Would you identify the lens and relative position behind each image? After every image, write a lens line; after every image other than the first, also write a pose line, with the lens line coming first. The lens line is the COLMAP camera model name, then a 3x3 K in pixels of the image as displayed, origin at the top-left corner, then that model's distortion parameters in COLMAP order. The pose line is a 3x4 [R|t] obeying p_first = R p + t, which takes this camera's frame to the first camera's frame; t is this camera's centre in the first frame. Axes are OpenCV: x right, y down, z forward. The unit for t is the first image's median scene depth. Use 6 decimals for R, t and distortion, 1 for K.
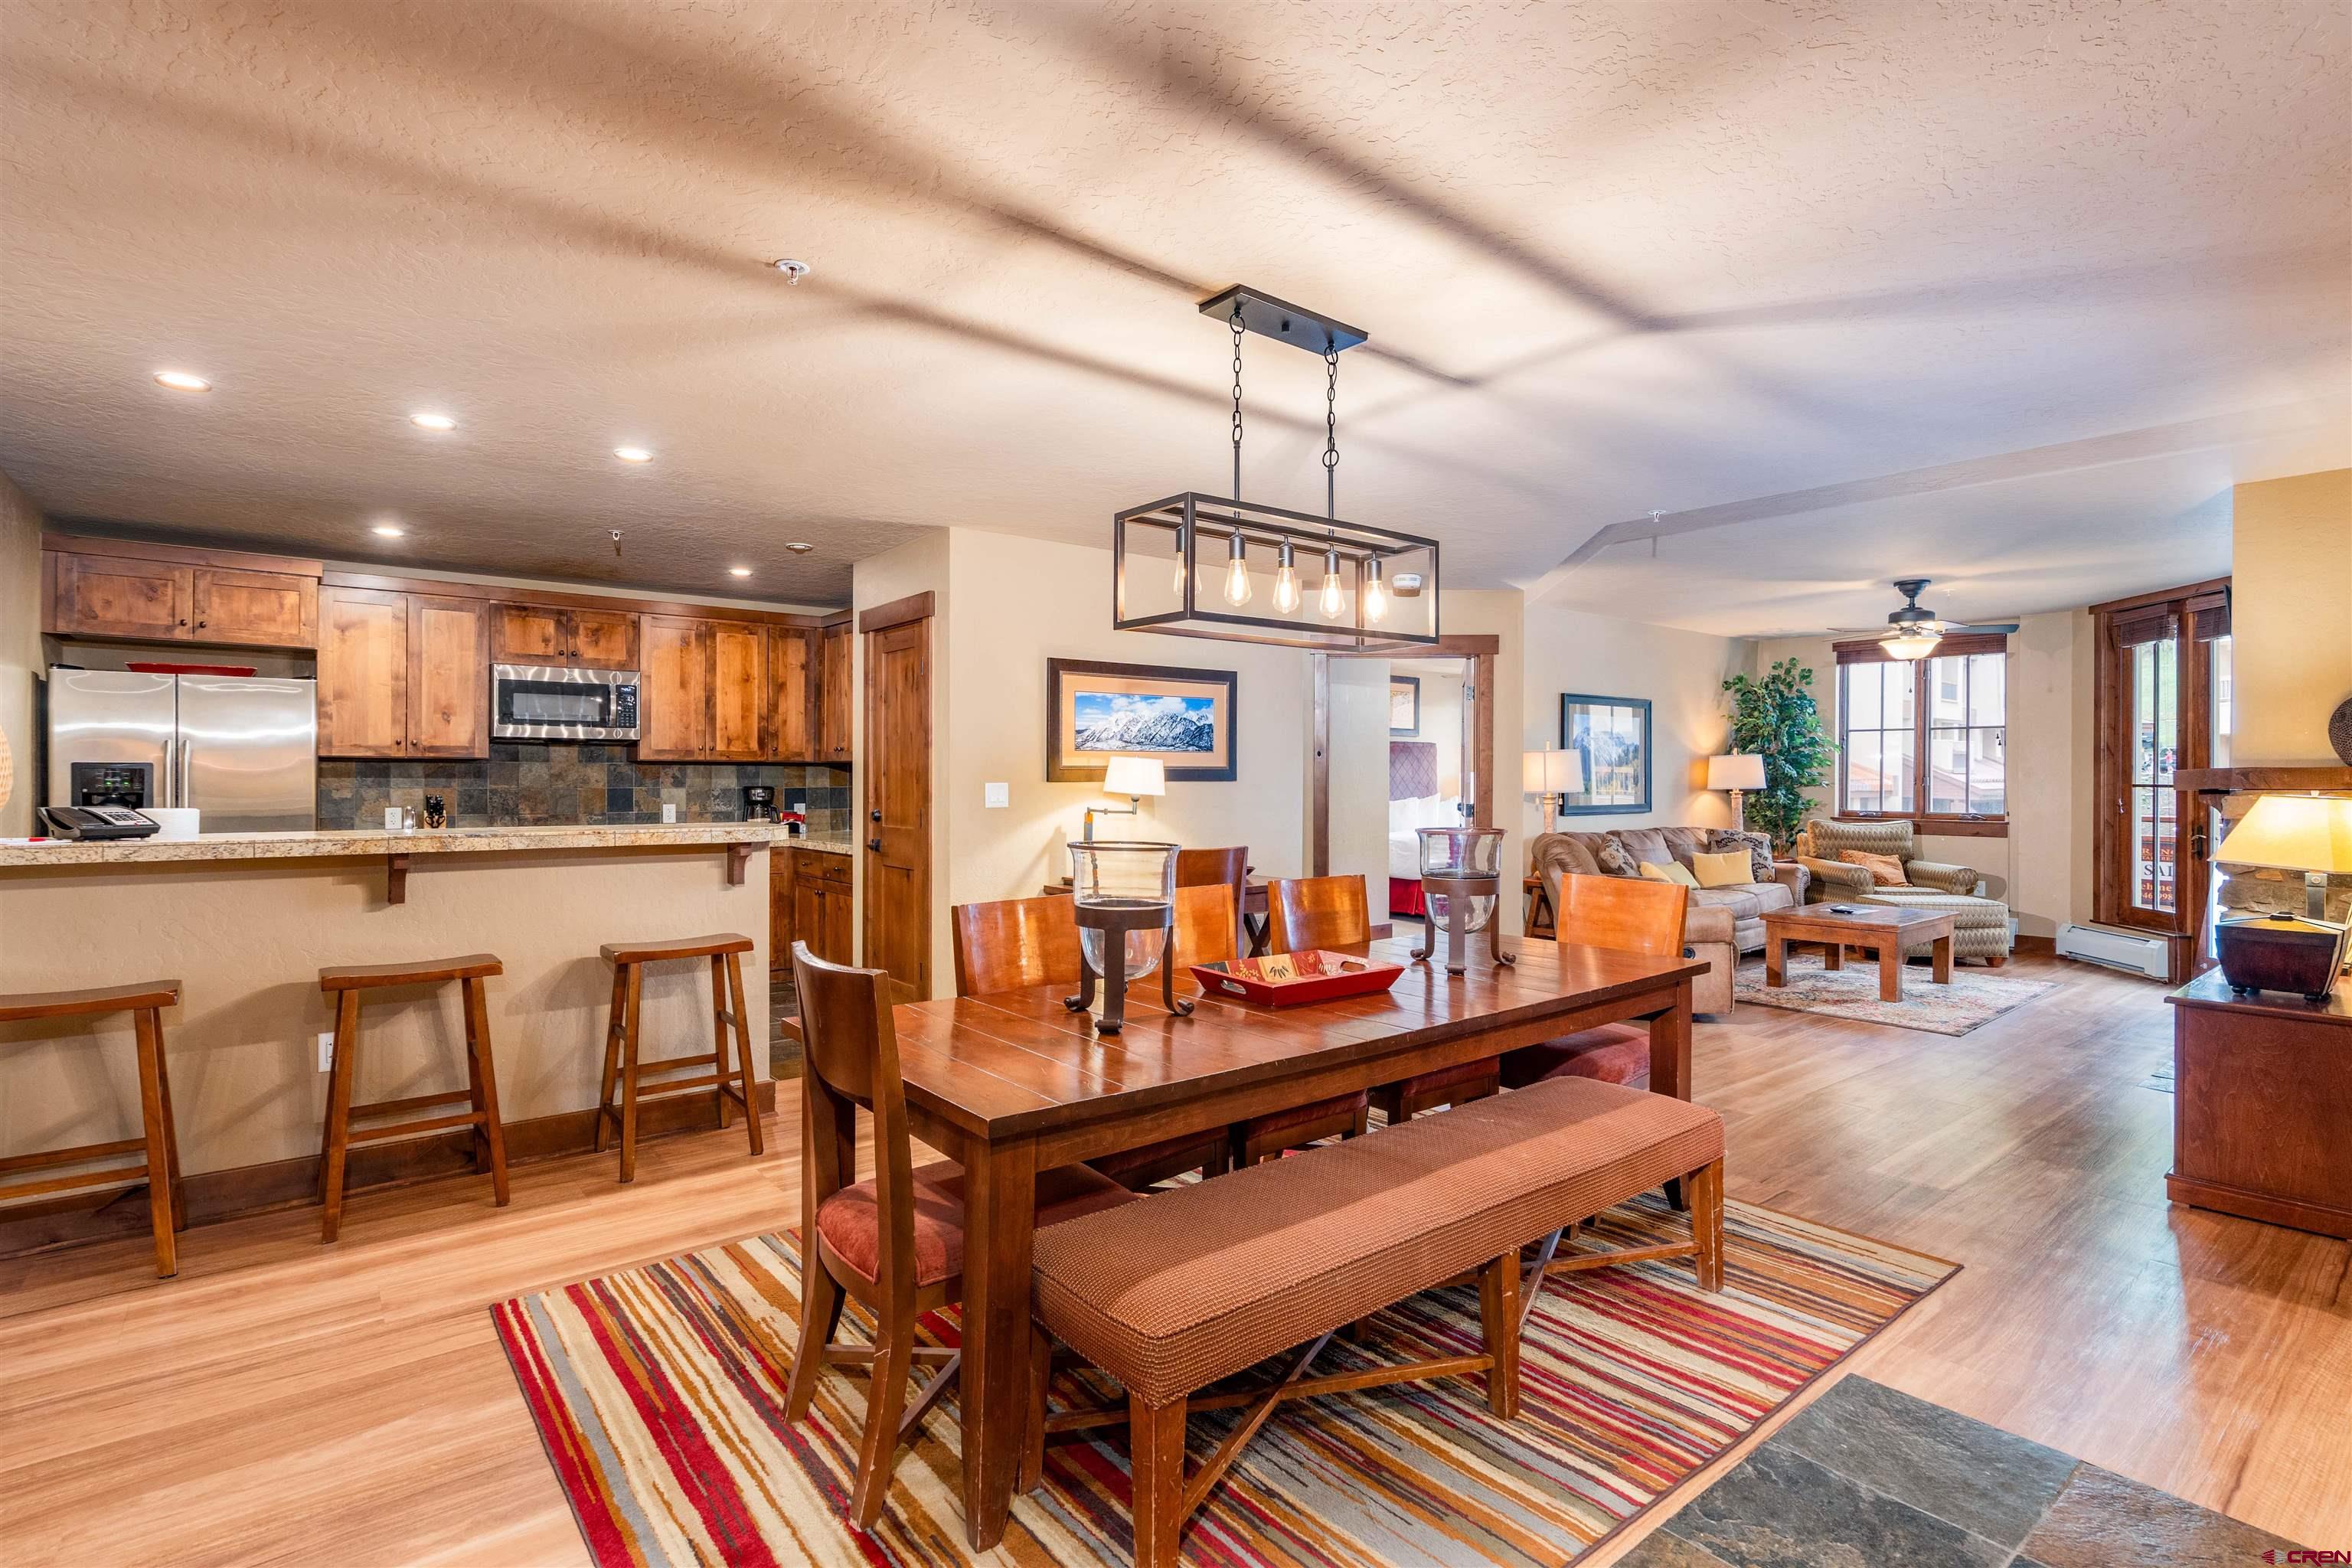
lens RADIAL K [[1102.8, 0, 1176.0], [0, 1102.8, 784.0], [0, 0, 1]] dist [0.001156, 0.000581]
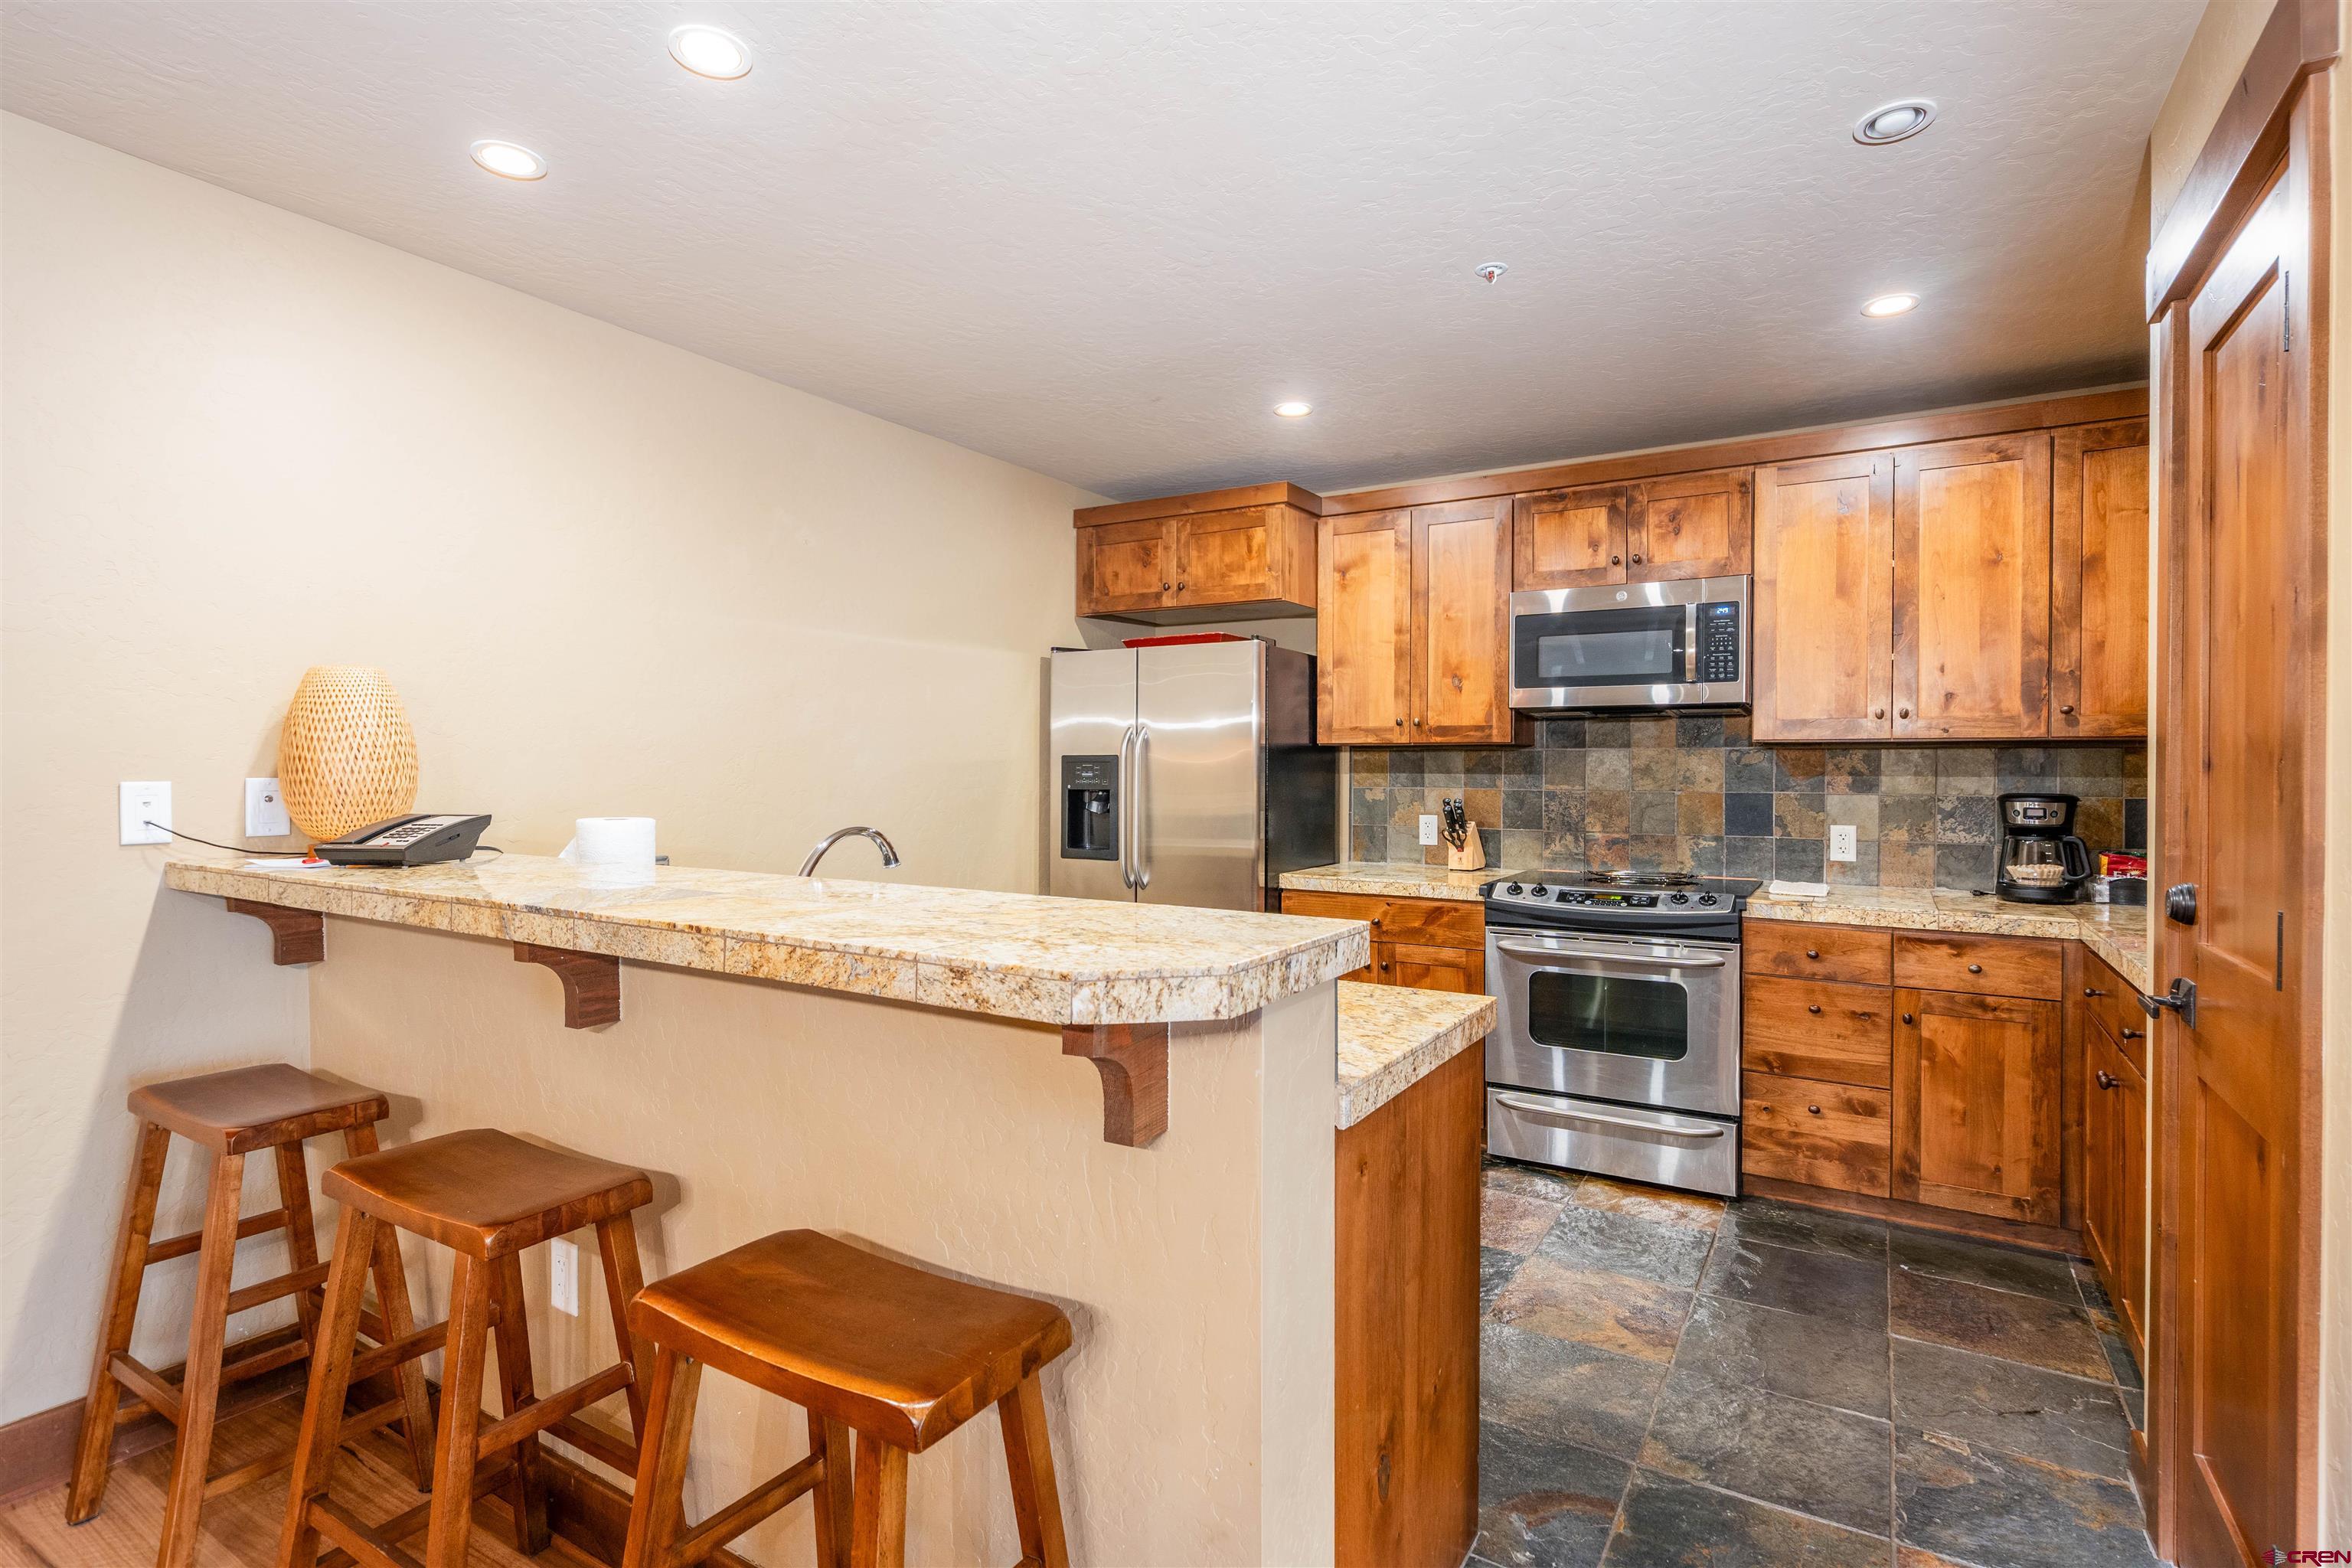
lens RADIAL K [[1166.2, 0, 1108.9], [0, 1166.2, 774.9], [0, 0, 1]] dist [-0.042562, 0.023954]
pose [[0.335354, 0.003405, -0.942086, -0.071397], [-0.008838, 0.999961, 0.000468, -0.003031], [0.942051, 0.008170, 0.335371, 0.567694]]
